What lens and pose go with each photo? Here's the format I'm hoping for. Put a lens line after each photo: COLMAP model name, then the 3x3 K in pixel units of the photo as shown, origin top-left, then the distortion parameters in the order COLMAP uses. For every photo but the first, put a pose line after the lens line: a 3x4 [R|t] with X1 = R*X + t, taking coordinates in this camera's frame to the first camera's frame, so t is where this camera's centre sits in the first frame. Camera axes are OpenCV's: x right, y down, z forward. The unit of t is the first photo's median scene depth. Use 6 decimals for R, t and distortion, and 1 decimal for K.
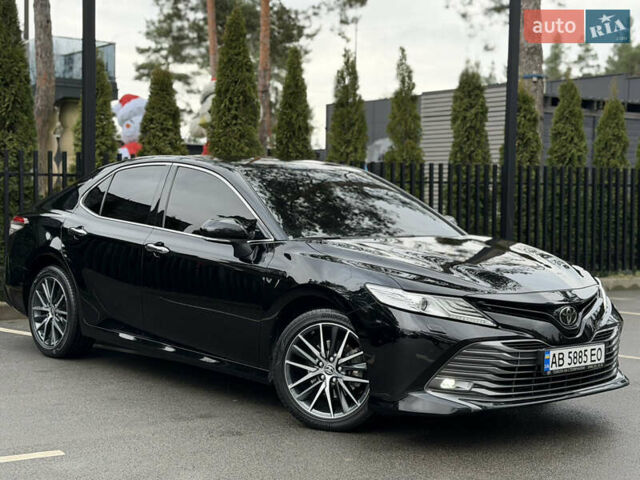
lens RADIAL K [[1094.2, 0, 318.1], [0, 1094.2, 230.2], [0, 0, 1]] dist [0.139060, -0.060482]
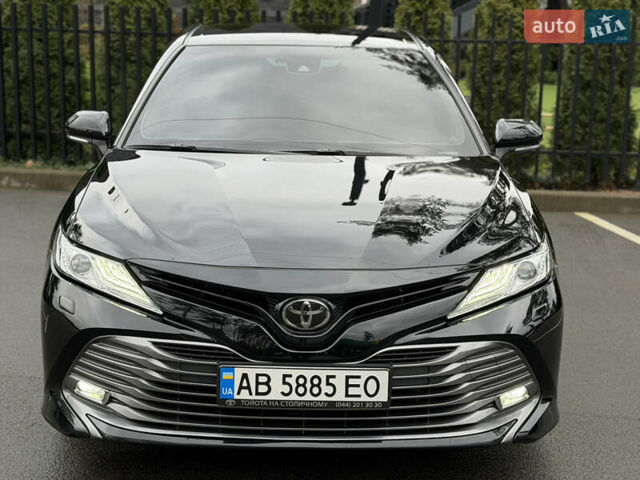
lens RADIAL K [[1094.2, 0, 318.1], [0, 1094.2, 230.2], [0, 0, 1]] dist [0.139060, -0.060482]
pose [[0.752774, 0.122114, -0.646853, 0.592159], [-0.030797, 0.988100, 0.150696, -0.054647], [0.657558, -0.093519, 0.747577, 0.553938]]
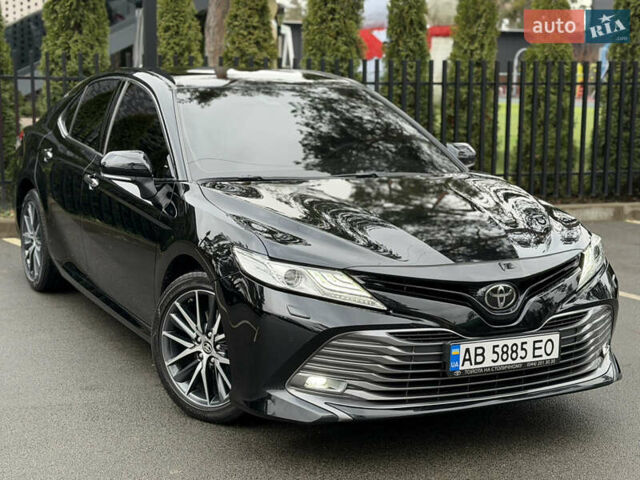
lens RADIAL K [[1096.5, 0, 320.0], [0, 1096.5, 240.0], [0, 0, 1]] dist [0.121290, 0.056217]
pose [[0.967881, 0.037867, -0.248539, 0.285199], [-0.009287, 0.993302, 0.115173, -0.044608], [0.251236, -0.109166, 0.961750, 0.246879]]
